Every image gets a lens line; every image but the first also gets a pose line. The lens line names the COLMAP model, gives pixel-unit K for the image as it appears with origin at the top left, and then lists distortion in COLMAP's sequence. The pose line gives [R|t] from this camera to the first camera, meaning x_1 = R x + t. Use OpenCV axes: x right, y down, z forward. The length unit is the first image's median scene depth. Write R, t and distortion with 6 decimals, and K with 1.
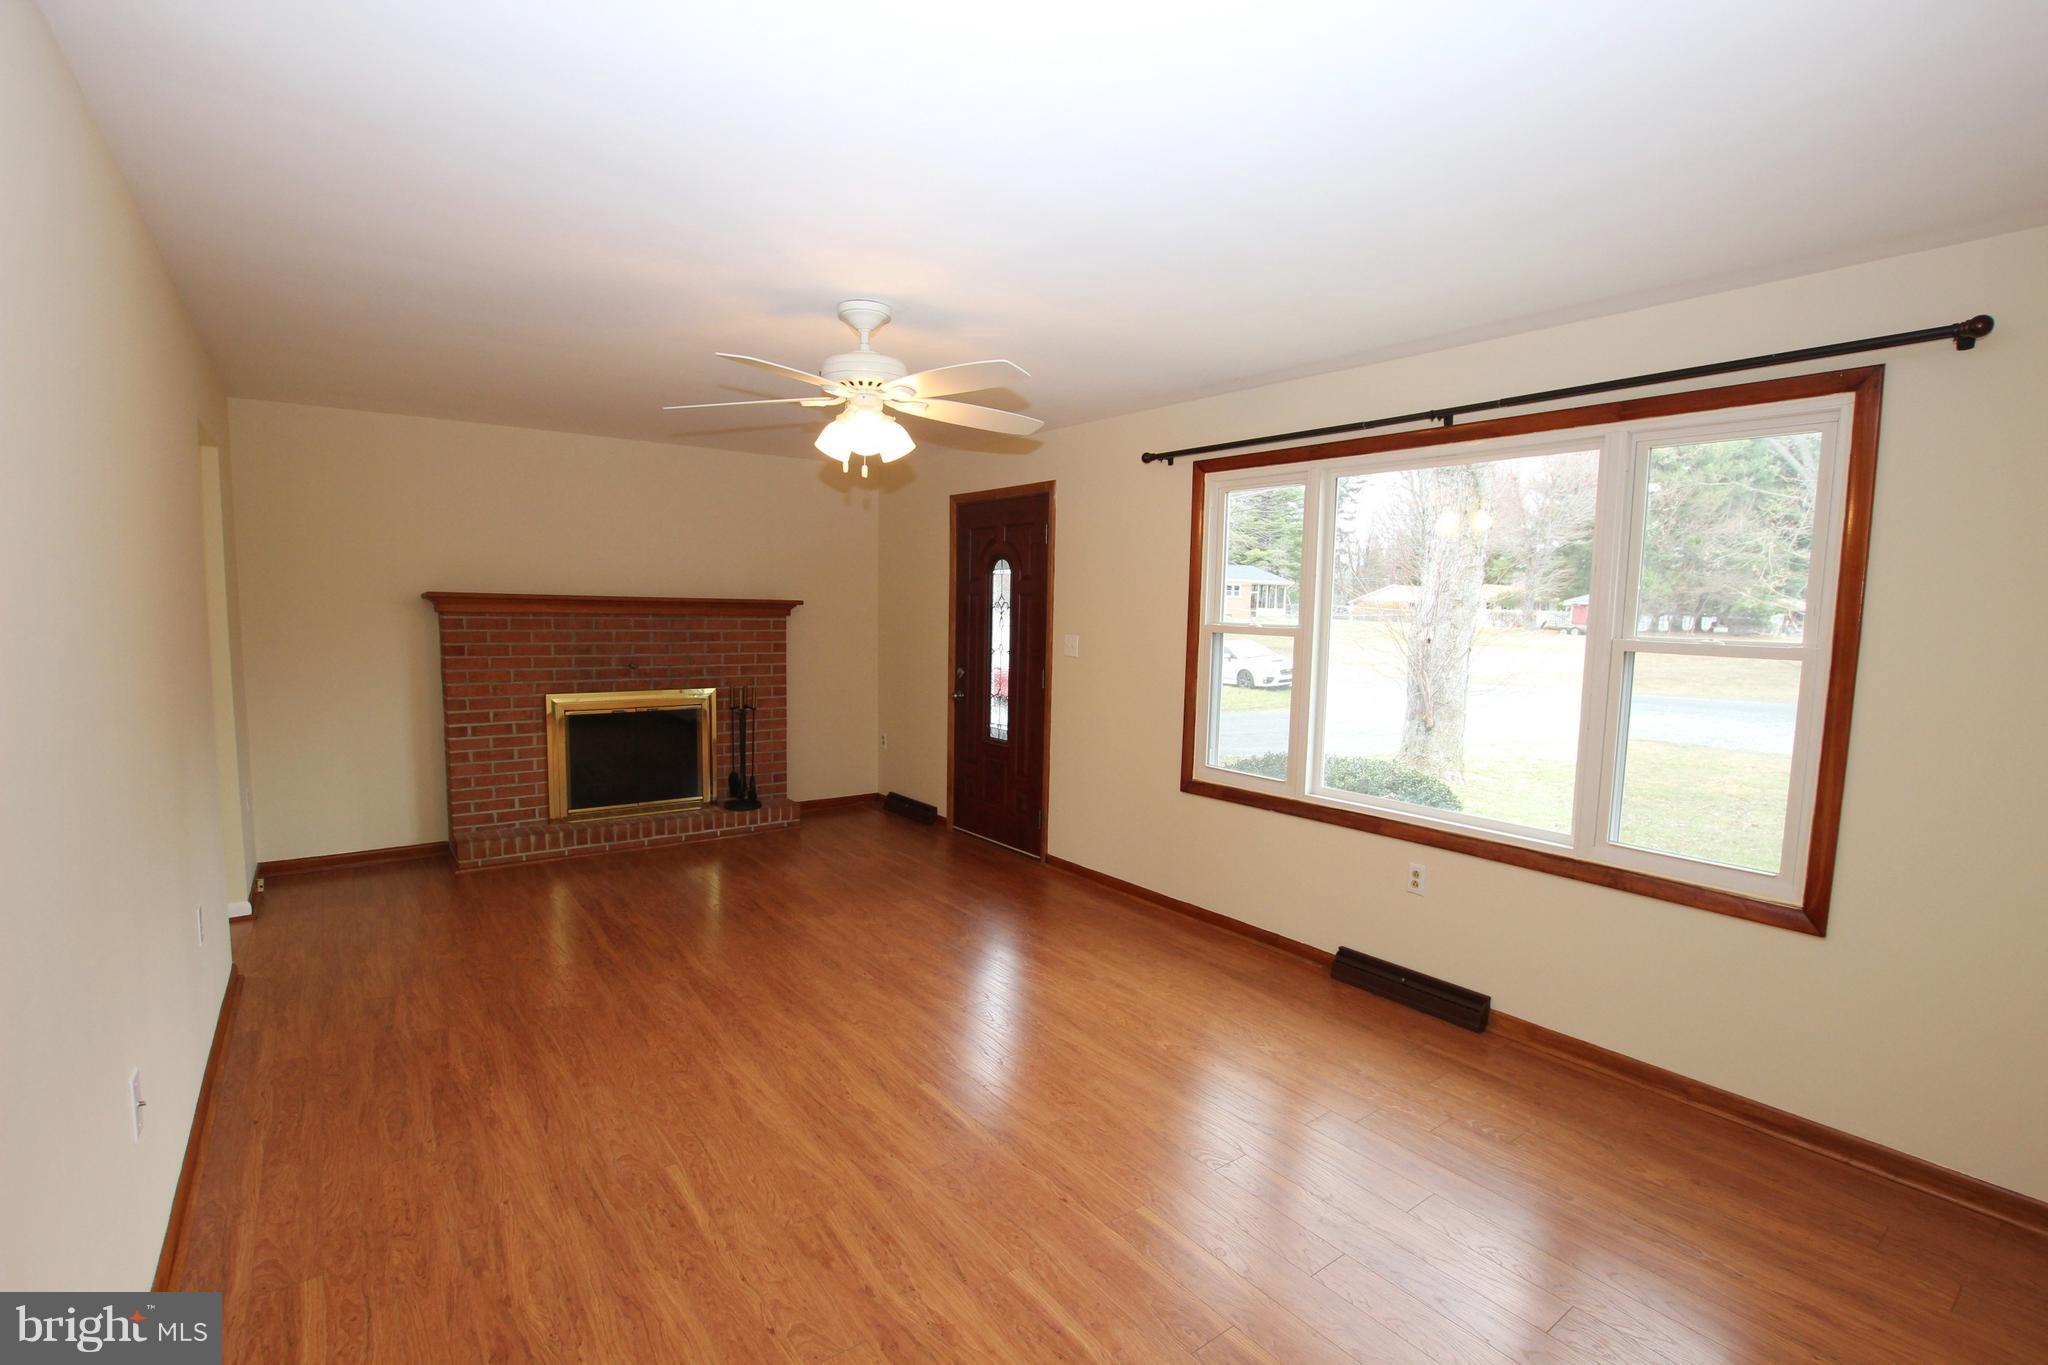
lens RADIAL K [[943.8, 0, 1024.0], [0, 943.8, 676.2], [0, 0, 1]] dist [-0.034207, 0.002441]
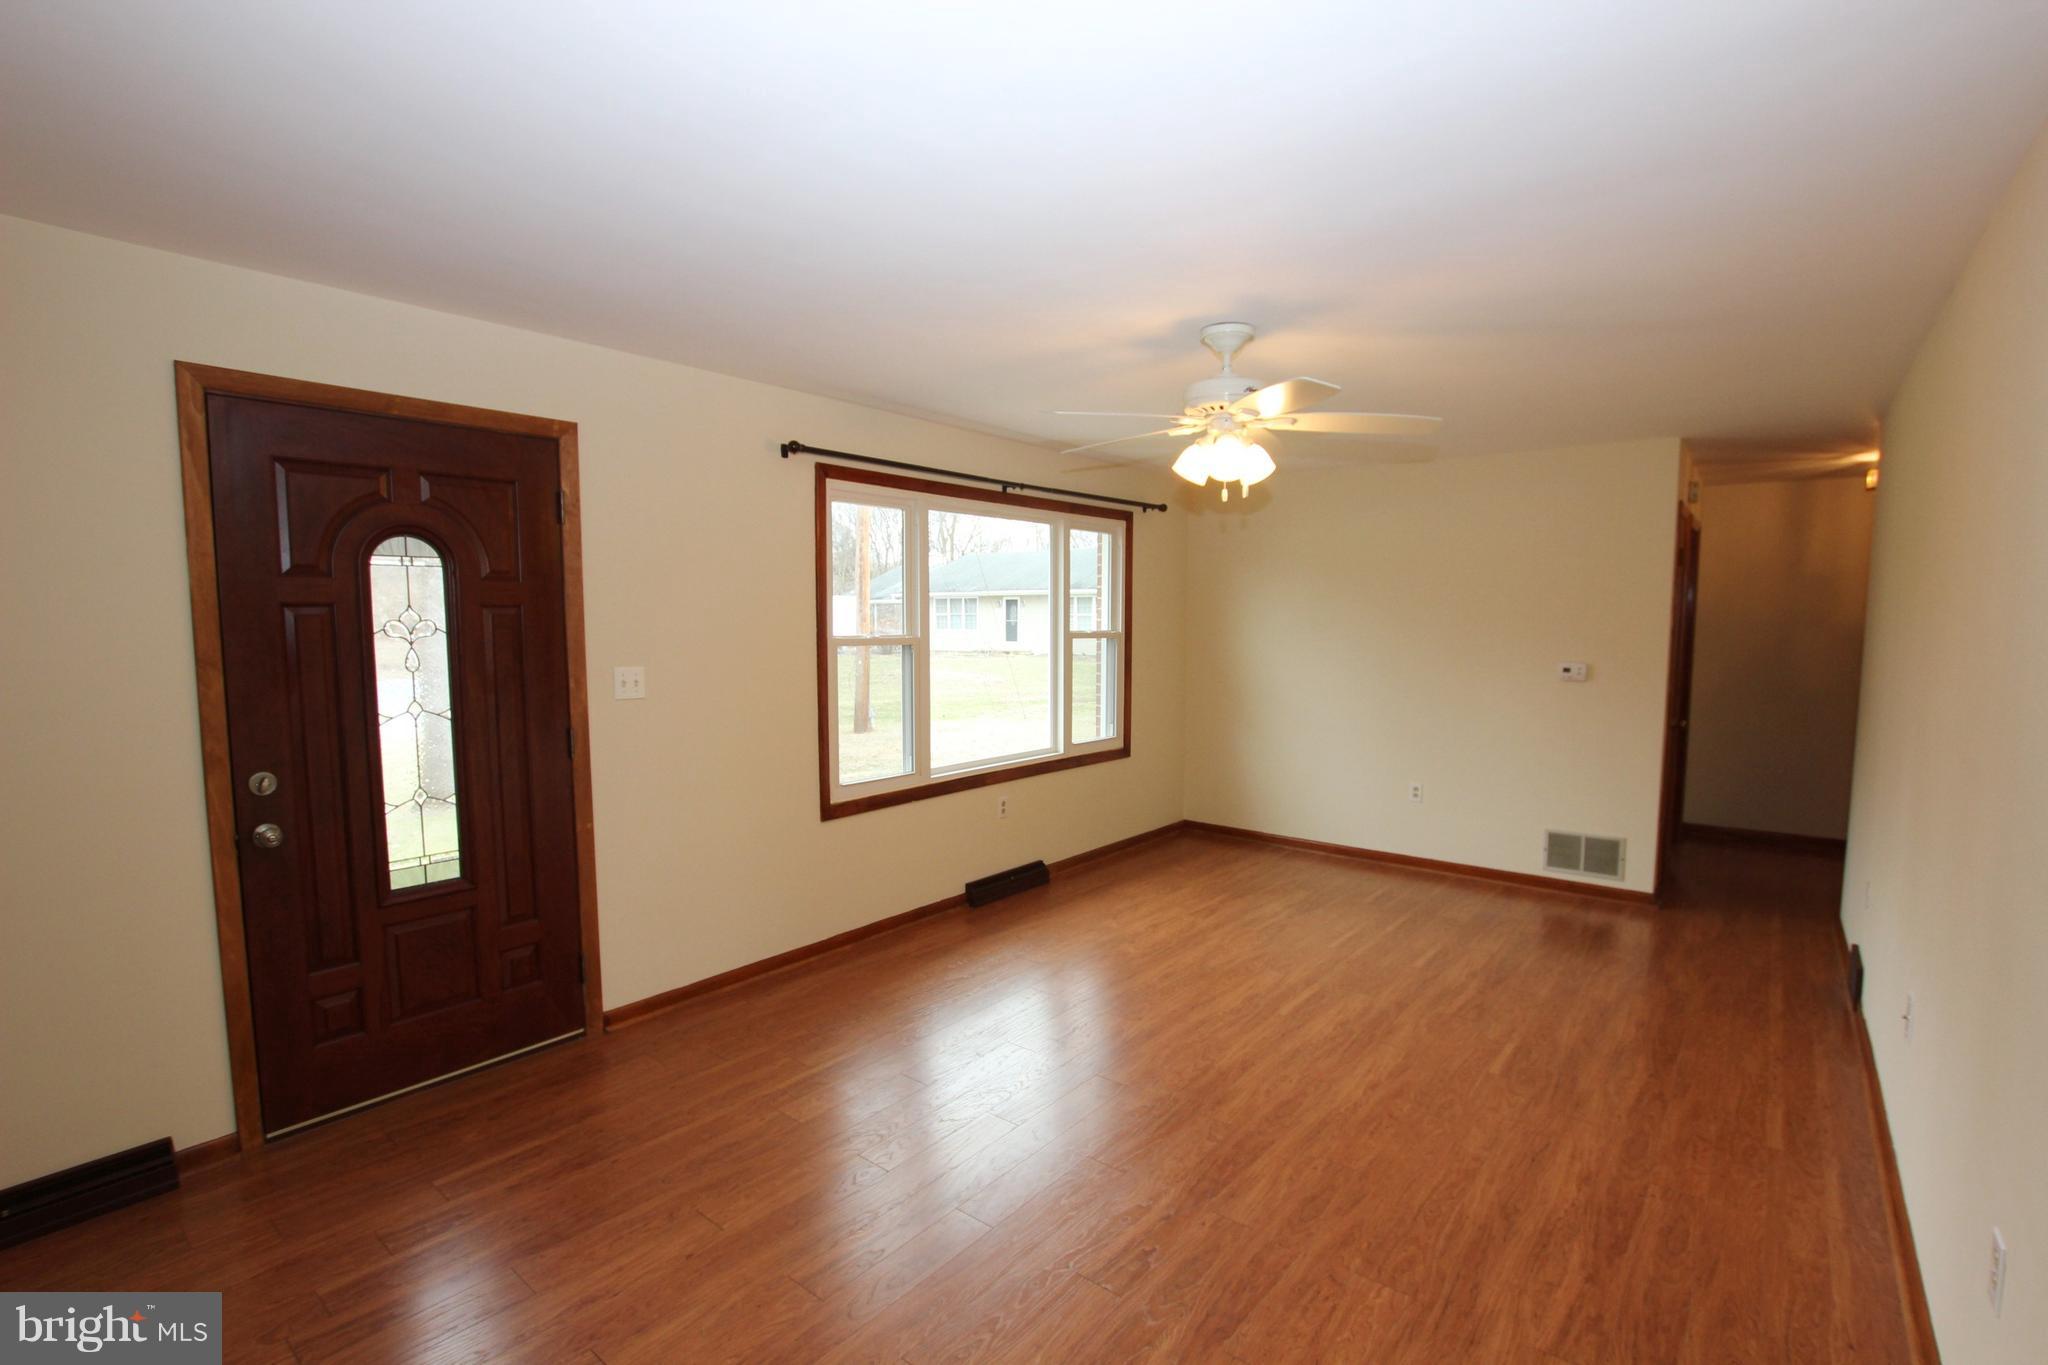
lens RADIAL K [[943.8, 0, 1035.0], [0, 943.8, 697.4], [0, 0, 1]] dist [-0.034207, 0.002441]
pose [[-0.249728, -0.106823, 0.962406, -1.187612], [0.062870, 0.990010, 0.126201, -0.158857], [-0.966273, 0.092022, -0.240518, 1.584917]]
